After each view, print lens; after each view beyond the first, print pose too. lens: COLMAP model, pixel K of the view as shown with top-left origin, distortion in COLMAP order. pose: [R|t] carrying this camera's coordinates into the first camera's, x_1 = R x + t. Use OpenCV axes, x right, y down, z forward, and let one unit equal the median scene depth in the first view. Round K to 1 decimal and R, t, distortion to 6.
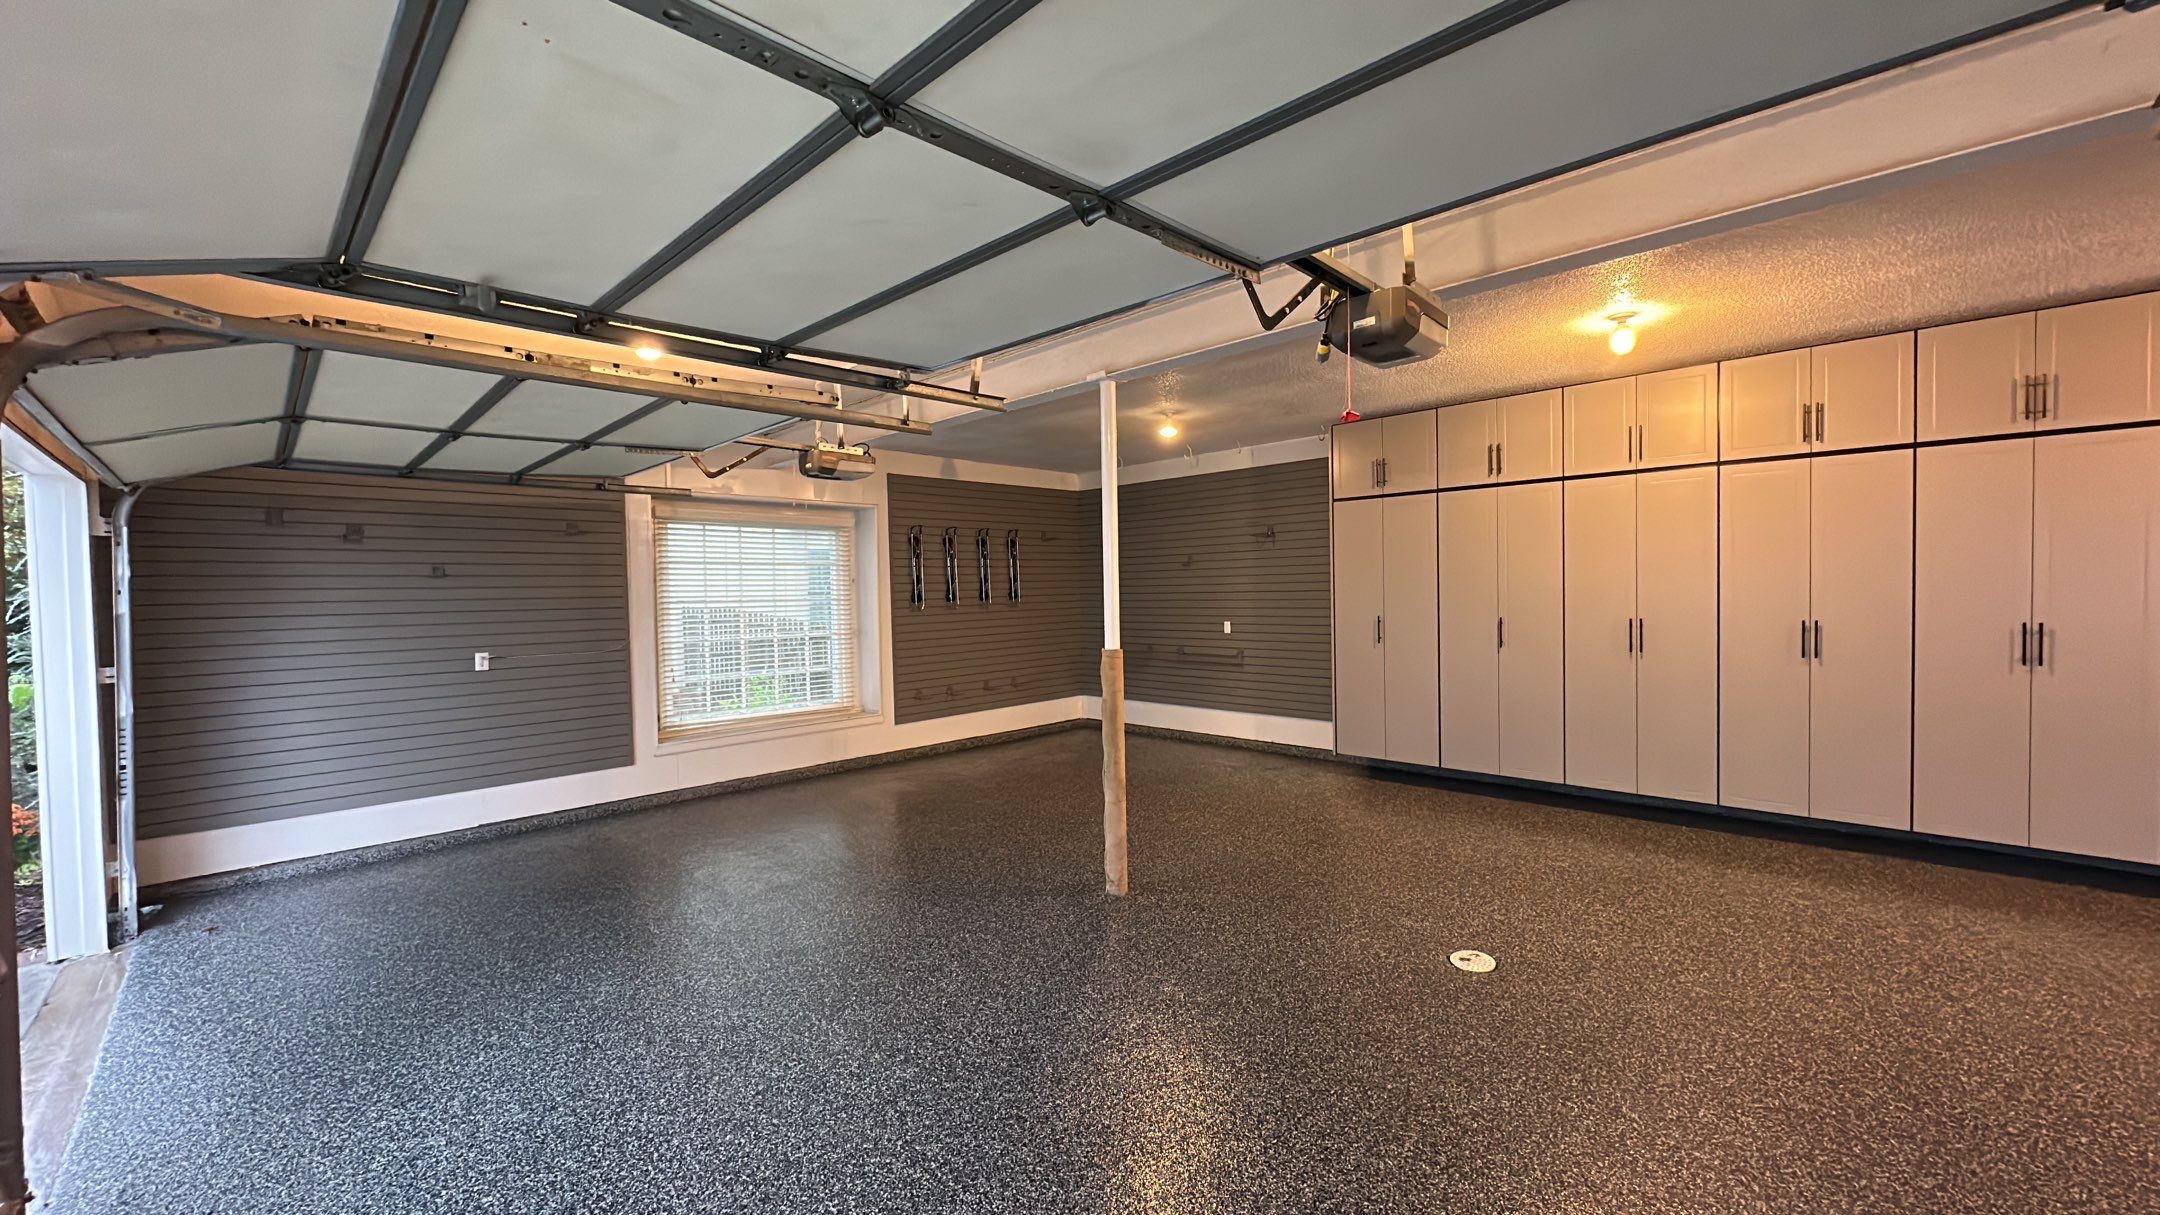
lens RADIAL K [[817.1, 0, 1065.7], [0, 817.1, 607.5], [0, 0, 1]] dist [0.007867, -0.000030]
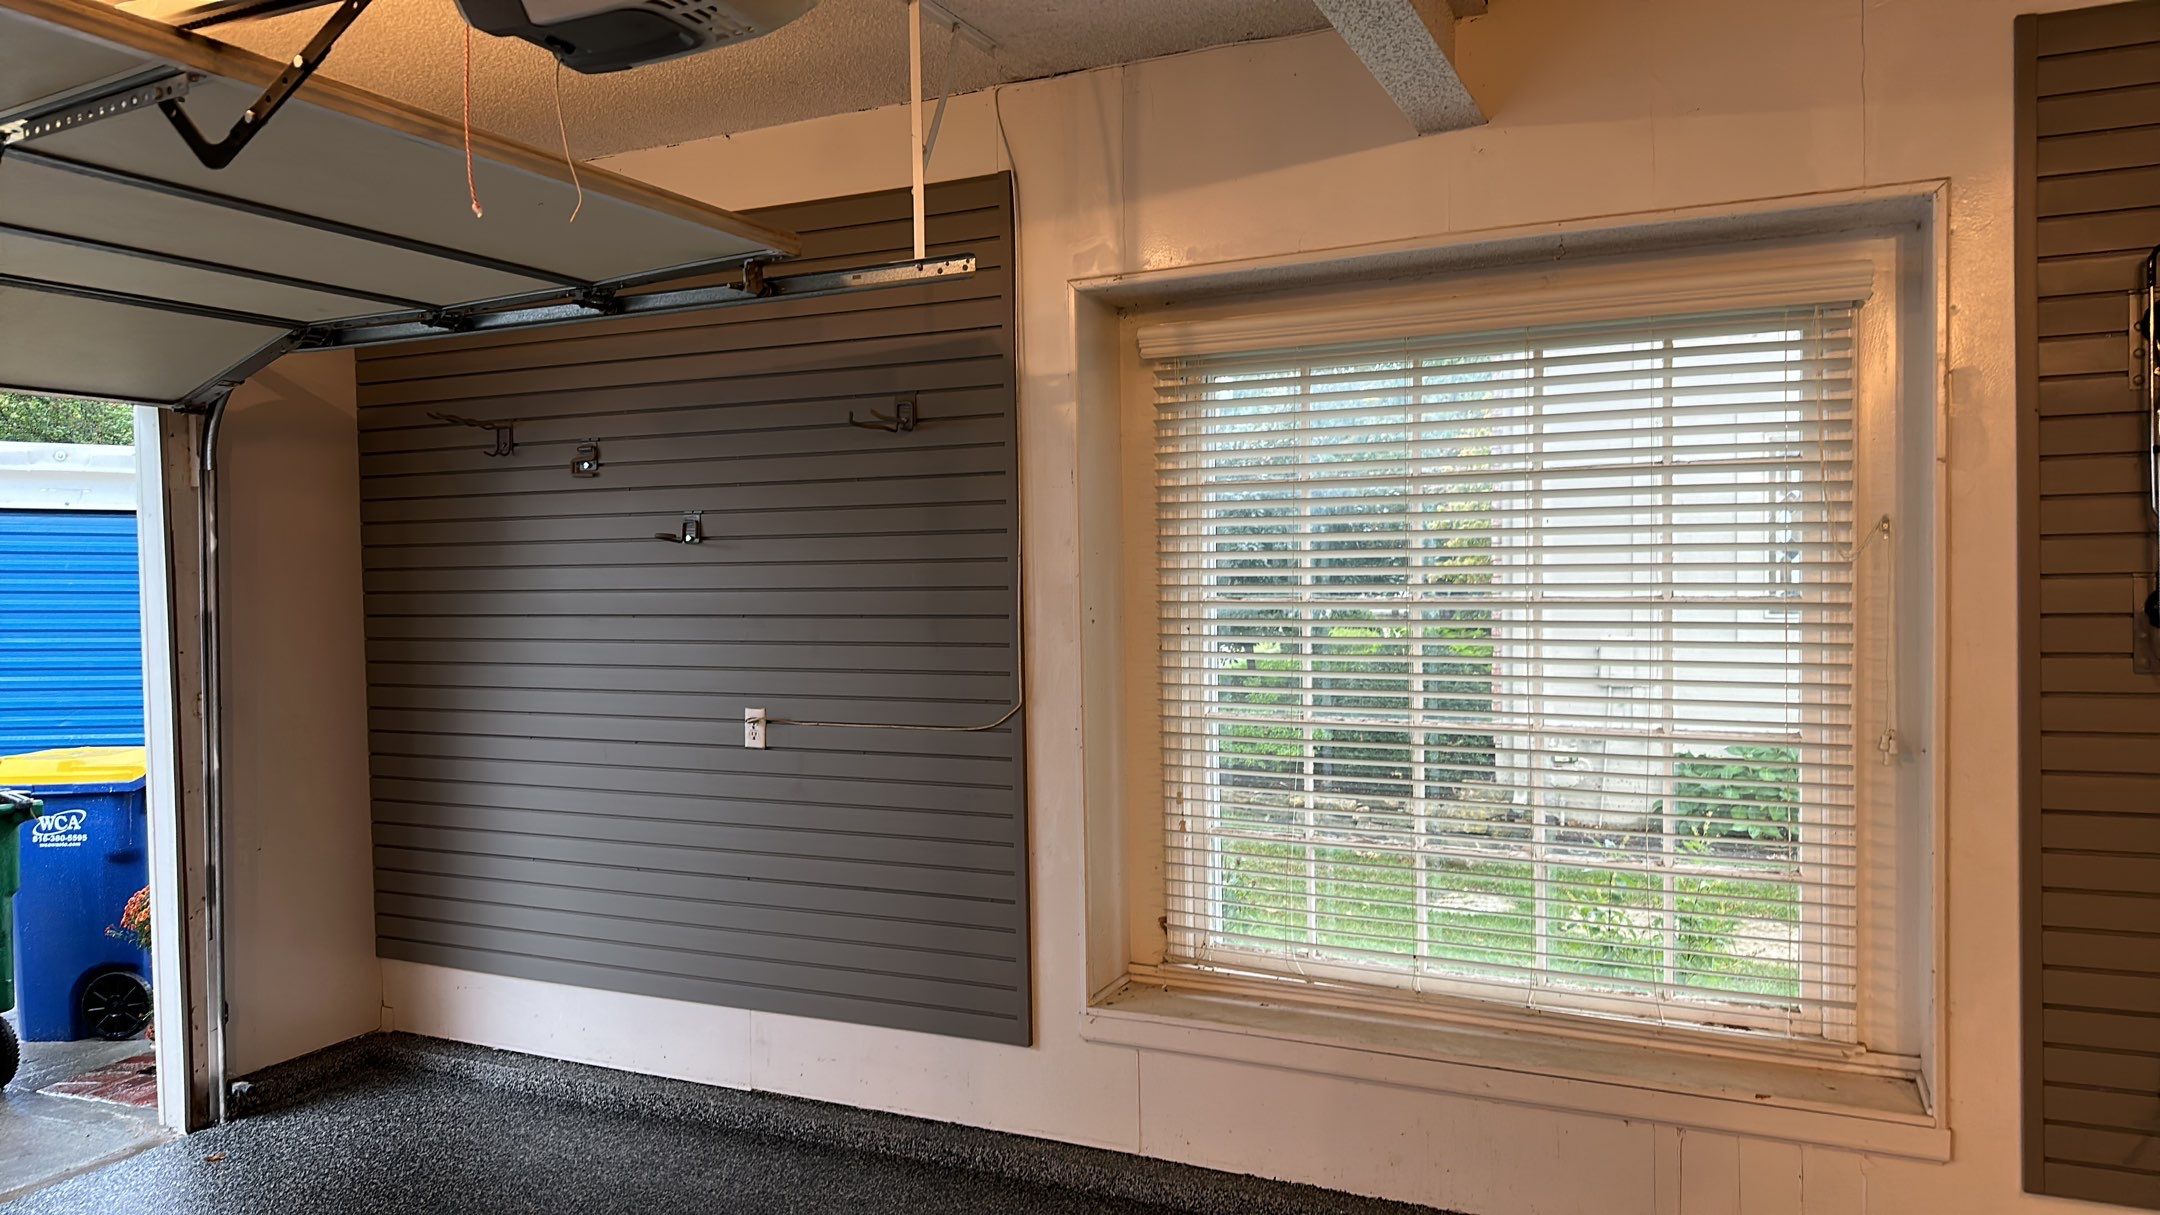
lens RADIAL K [[1469.2, 0, 1072.9], [0, 1469.2, 614.4], [0, 0, 1]] dist [0.075764, -0.079340]
pose [[0.330982, 0.042567, -0.942676, 0.073779], [-0.011132, 0.999089, 0.041206, -0.022200], [0.943571, -0.003144, 0.331154, 0.630364]]
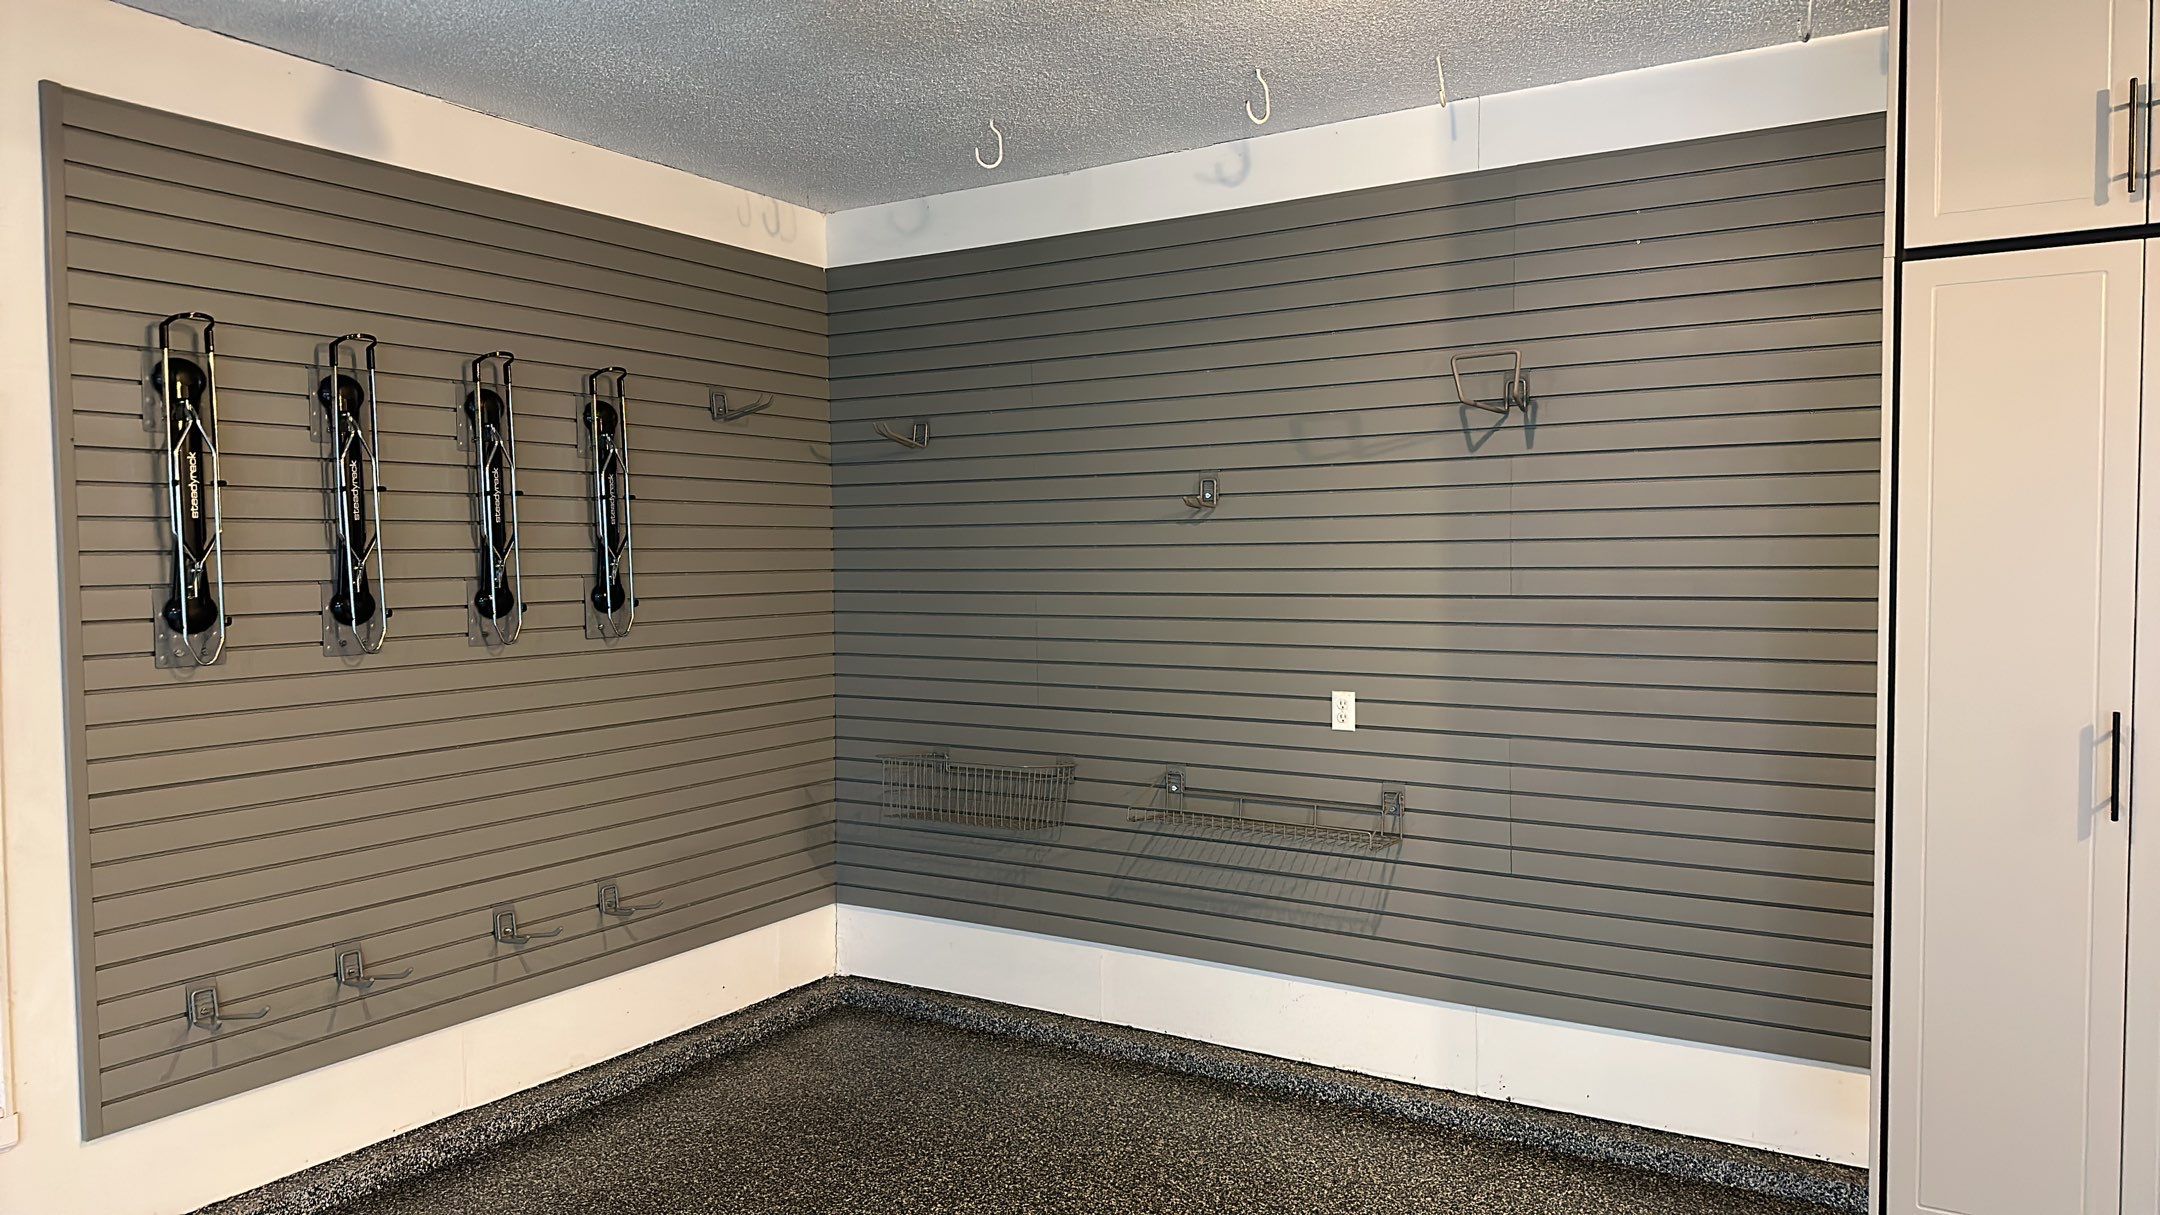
lens RADIAL K [[1469.2, 0, 1072.9], [0, 1469.2, 614.4], [0, 0, 1]] dist [0.075764, -0.079340]
pose [[0.973897, 0.003597, 0.226963, -0.026069], [-0.006570, 0.999902, 0.012342, -0.018505], [-0.226897, -0.013511, 0.973825, 0.507106]]
